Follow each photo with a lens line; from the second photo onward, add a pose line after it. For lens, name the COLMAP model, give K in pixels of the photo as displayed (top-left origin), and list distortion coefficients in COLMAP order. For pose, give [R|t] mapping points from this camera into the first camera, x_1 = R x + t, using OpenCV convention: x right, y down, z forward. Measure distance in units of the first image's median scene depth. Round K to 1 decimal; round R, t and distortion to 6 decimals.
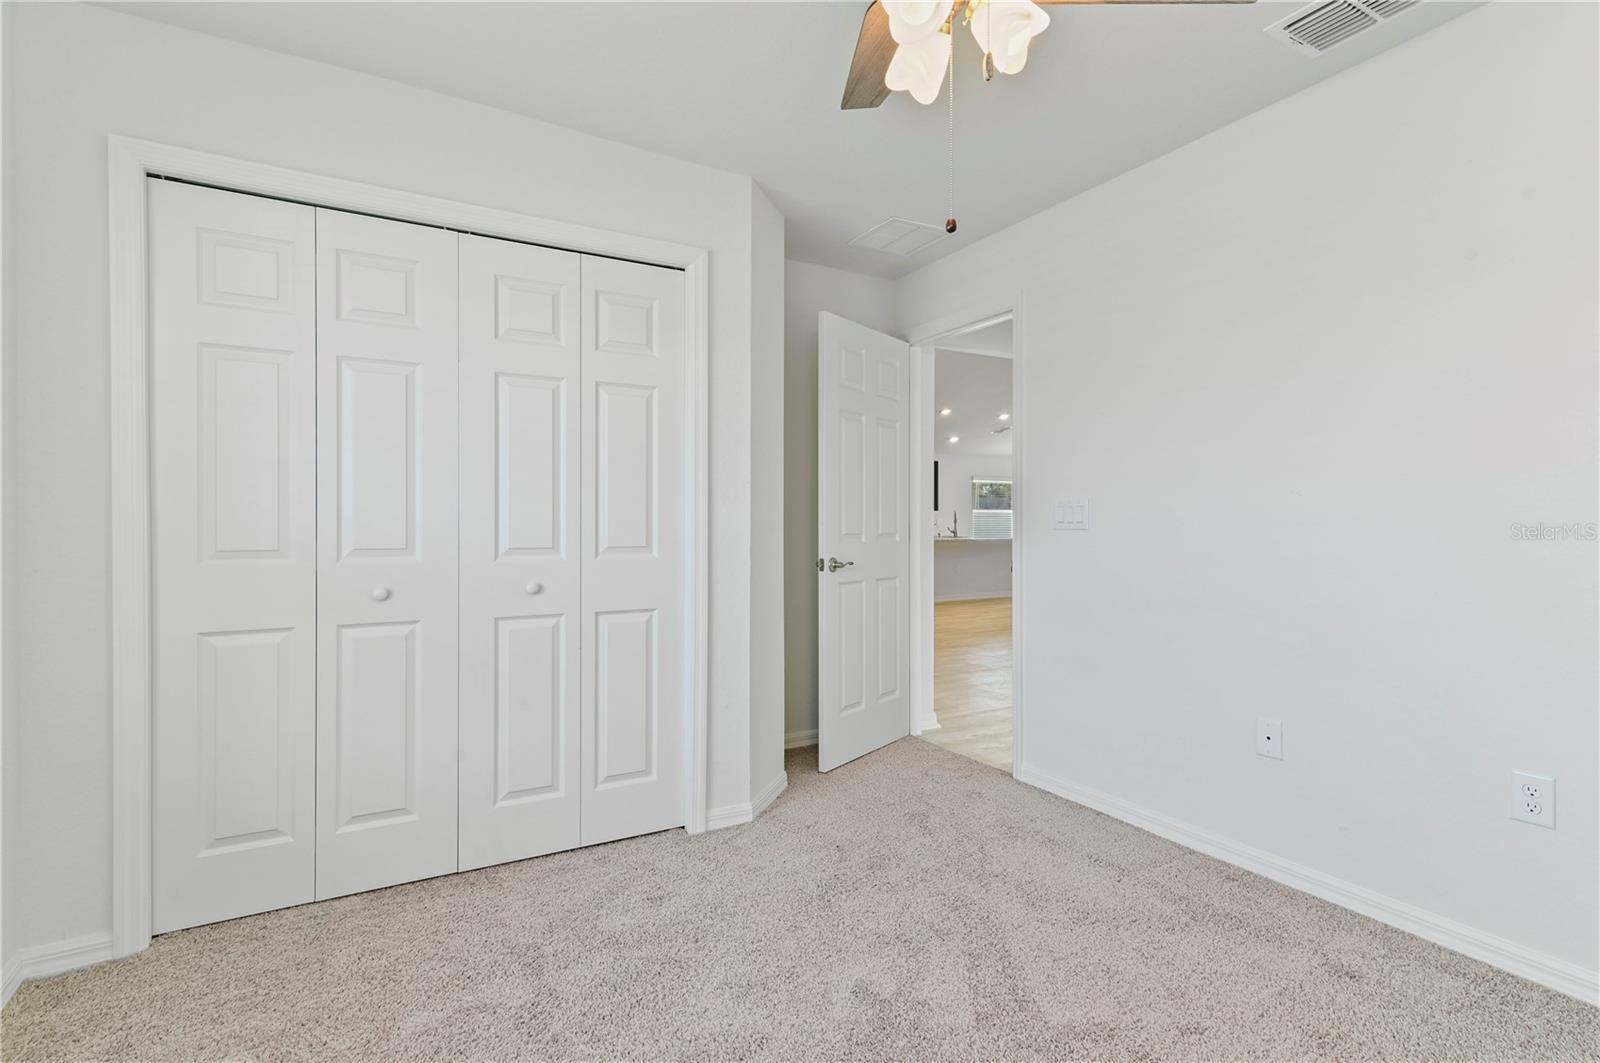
lens RADIAL K [[749.7, 0, 823.6], [0, 749.7, 531.8], [0, 0, 1]] dist [0.002577, 0.000445]
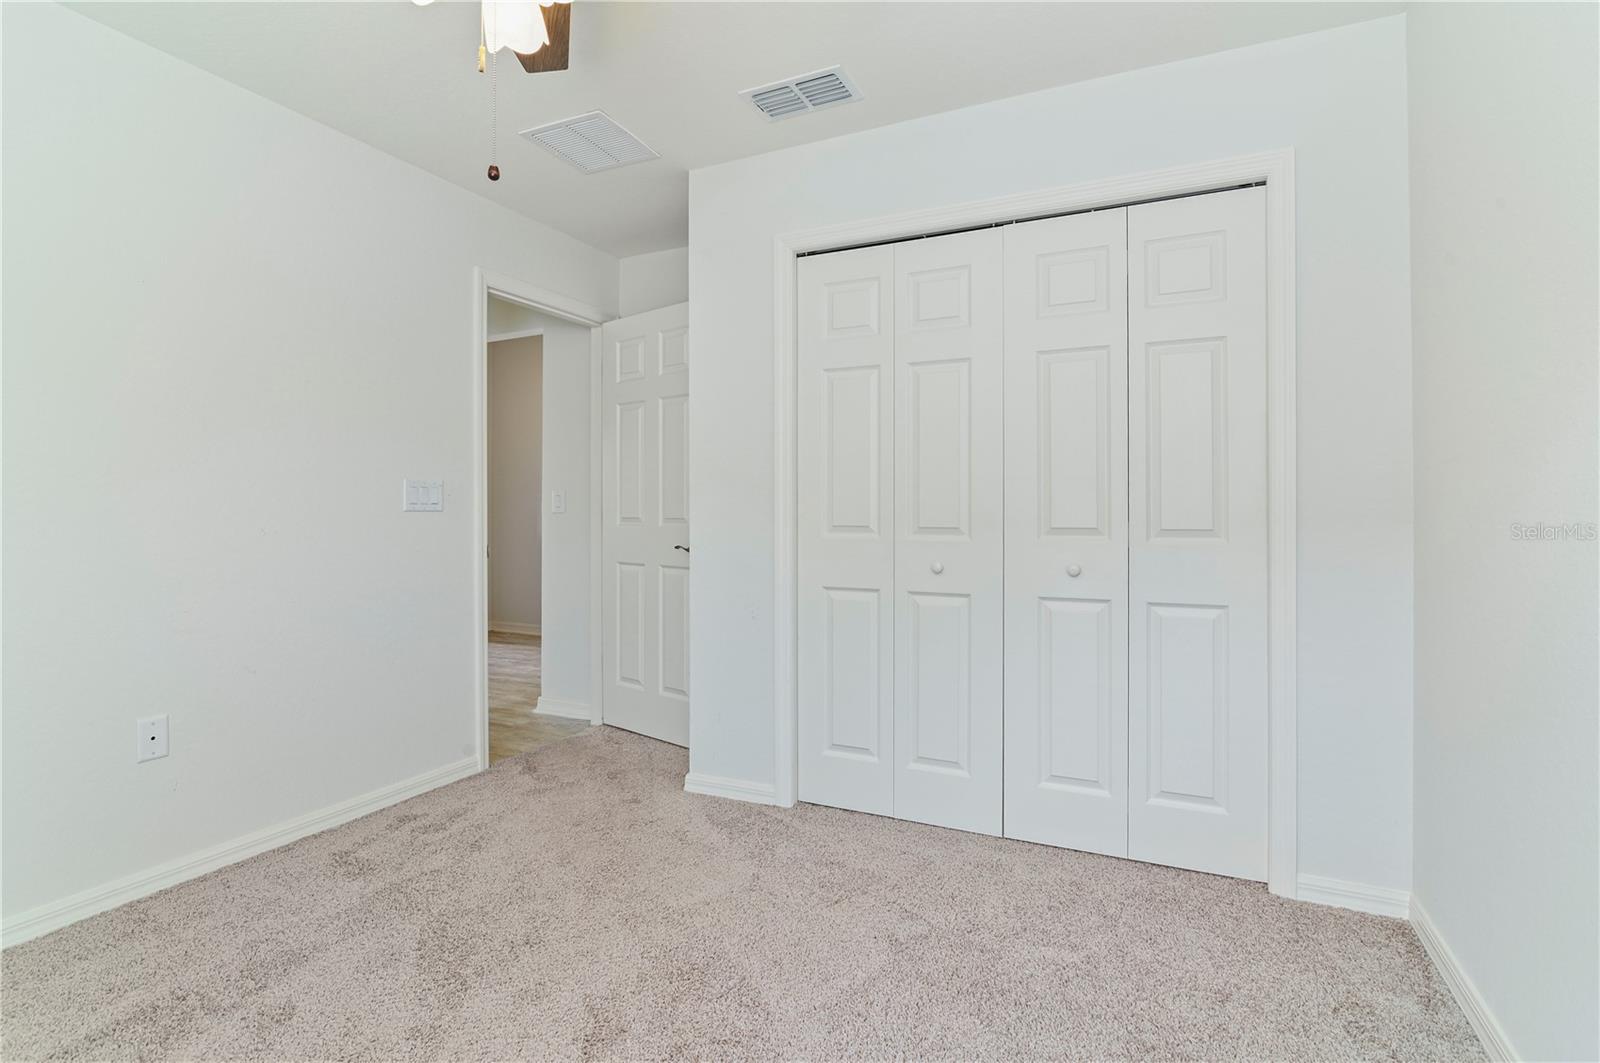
lens RADIAL K [[793.3, 0, 795.4], [0, 793.3, 507.9], [0, 0, 1]] dist [-0.034170, 0.000026]
pose [[0.546704, 0.002272, -0.837323, 0.332518], [-0.007452, 0.999970, -0.002152, -0.001969], [0.837293, 0.007416, 0.546704, 0.194767]]
